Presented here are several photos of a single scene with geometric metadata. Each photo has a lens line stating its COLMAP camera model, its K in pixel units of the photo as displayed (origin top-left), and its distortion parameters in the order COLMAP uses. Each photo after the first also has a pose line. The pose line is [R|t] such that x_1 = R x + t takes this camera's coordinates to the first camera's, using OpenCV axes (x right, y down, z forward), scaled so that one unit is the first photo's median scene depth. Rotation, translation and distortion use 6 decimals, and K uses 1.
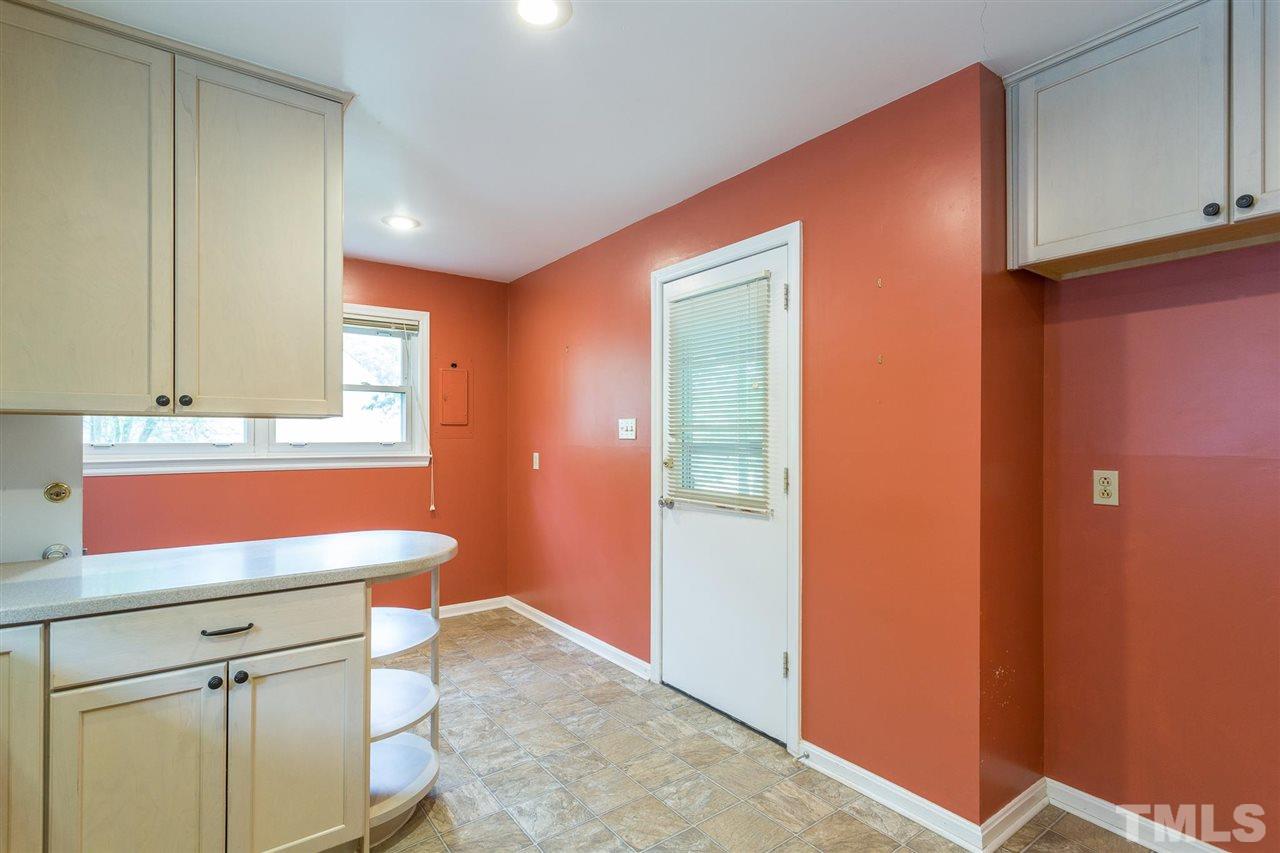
lens RADIAL K [[607.8, 0, 638.7], [0, 607.8, 440.4], [0, 0, 1]] dist [-0.000853, -0.000663]
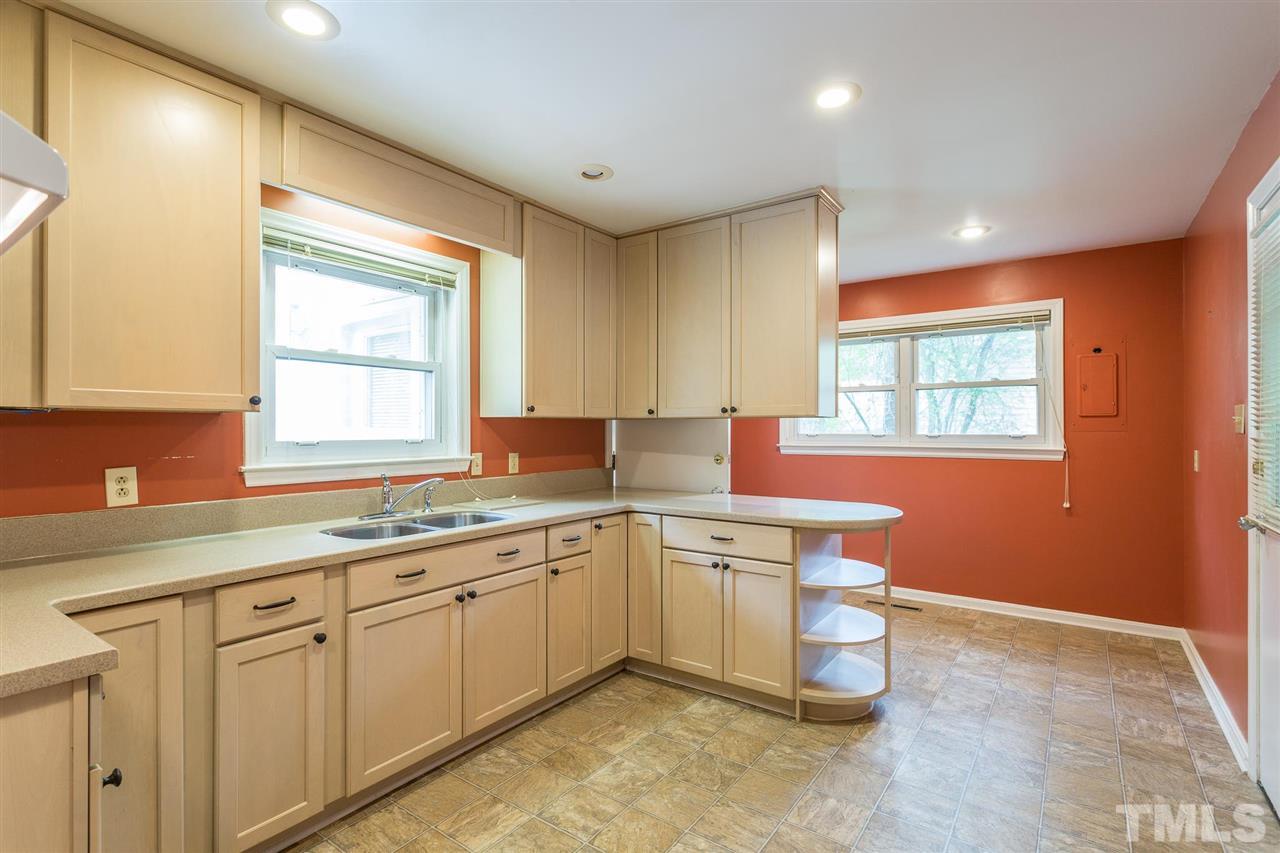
lens RADIAL K [[607.8, 0, 638.7], [0, 607.8, 440.4], [0, 0, 1]] dist [-0.000853, -0.000663]
pose [[0.302353, 0.016697, -0.953050, 0.411276], [-0.004306, 0.999860, 0.016151, -0.001943], [0.953186, -0.000780, 0.302383, 0.096635]]
